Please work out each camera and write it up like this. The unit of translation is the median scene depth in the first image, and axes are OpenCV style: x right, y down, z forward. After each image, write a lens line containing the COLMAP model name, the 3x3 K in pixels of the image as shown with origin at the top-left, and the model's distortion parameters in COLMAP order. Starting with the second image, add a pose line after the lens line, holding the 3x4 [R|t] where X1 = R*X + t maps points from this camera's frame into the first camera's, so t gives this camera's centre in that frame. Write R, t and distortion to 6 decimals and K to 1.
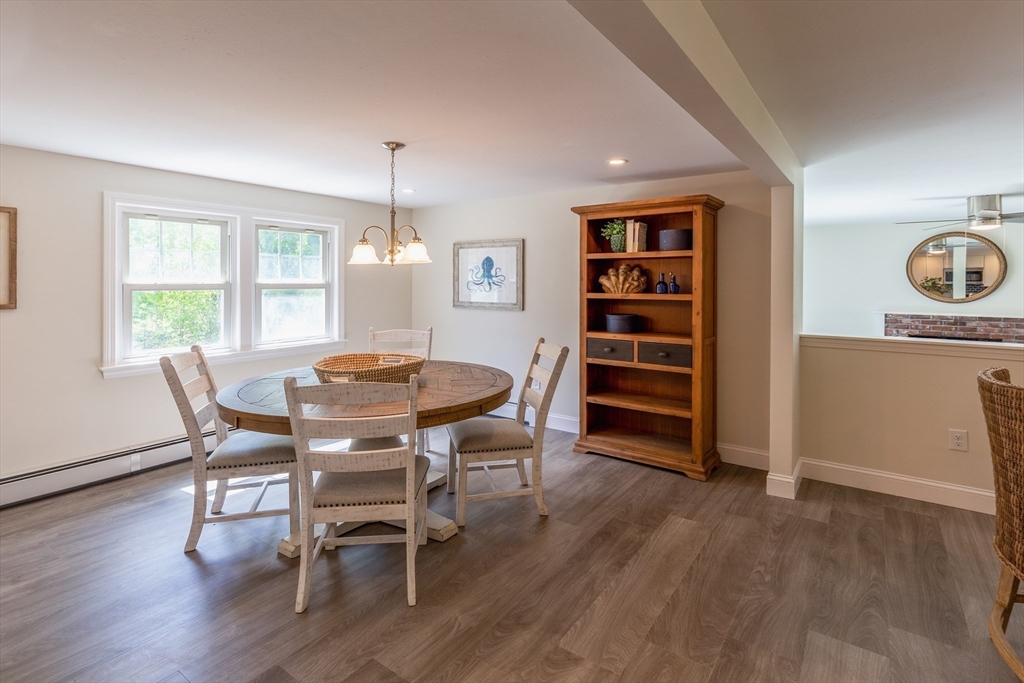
lens RADIAL K [[499.8, 0, 516.9], [0, 499.8, 281.4], [0, 0, 1]] dist [0.004693, 0.000598]
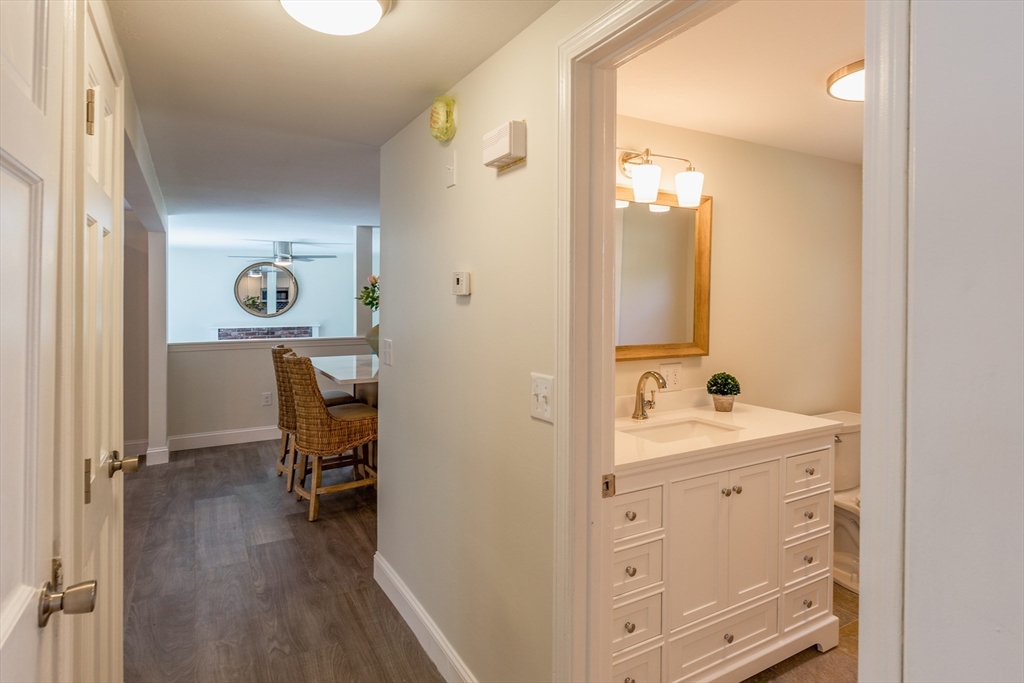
lens RADIAL K [[555.1, 0, 512.4], [0, 555.1, 301.1], [0, 0, 1]] dist [0.001384, 0.000420]
pose [[0.426906, -0.006175, 0.904275, -0.150764], [0.003547, 0.999980, 0.005154, -0.003563], [-0.904289, 0.001007, 0.426919, -0.181013]]
